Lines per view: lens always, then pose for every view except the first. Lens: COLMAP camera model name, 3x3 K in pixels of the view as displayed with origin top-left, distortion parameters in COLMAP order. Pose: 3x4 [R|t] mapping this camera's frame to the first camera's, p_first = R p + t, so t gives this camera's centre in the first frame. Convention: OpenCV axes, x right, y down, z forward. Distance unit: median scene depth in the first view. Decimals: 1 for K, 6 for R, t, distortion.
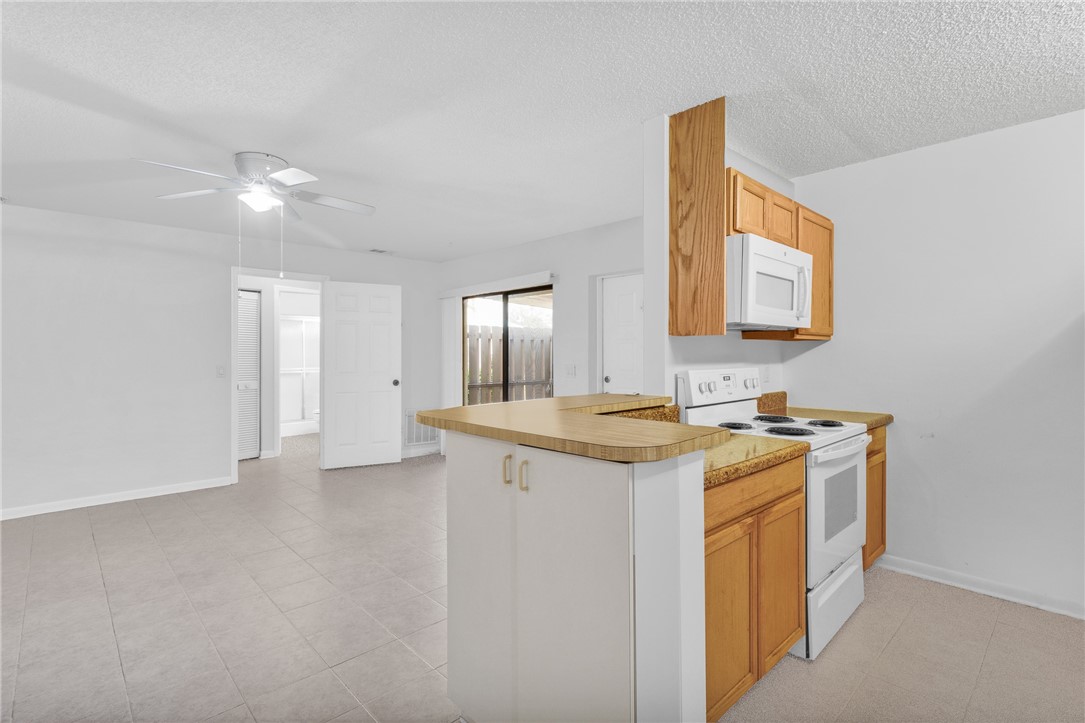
lens RADIAL K [[508.4, 0, 544.5], [0, 508.4, 353.9], [0, 0, 1]] dist [0.000410, -0.000575]
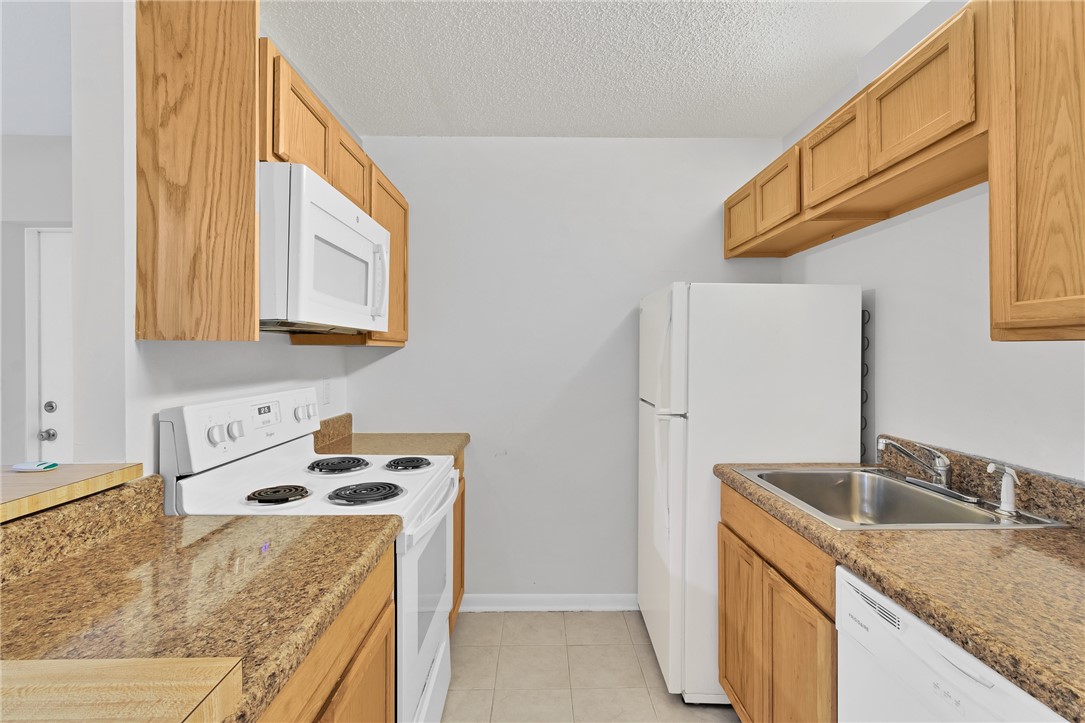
lens RADIAL K [[508.4, 0, 544.5], [0, 508.4, 353.9], [0, 0, 1]] dist [0.000410, -0.000575]
pose [[0.675337, -0.001398, 0.737508, 0.149101], [-0.000329, 0.999998, 0.002197, -0.022981], [-0.737509, -0.001726, 0.675335, 0.373024]]
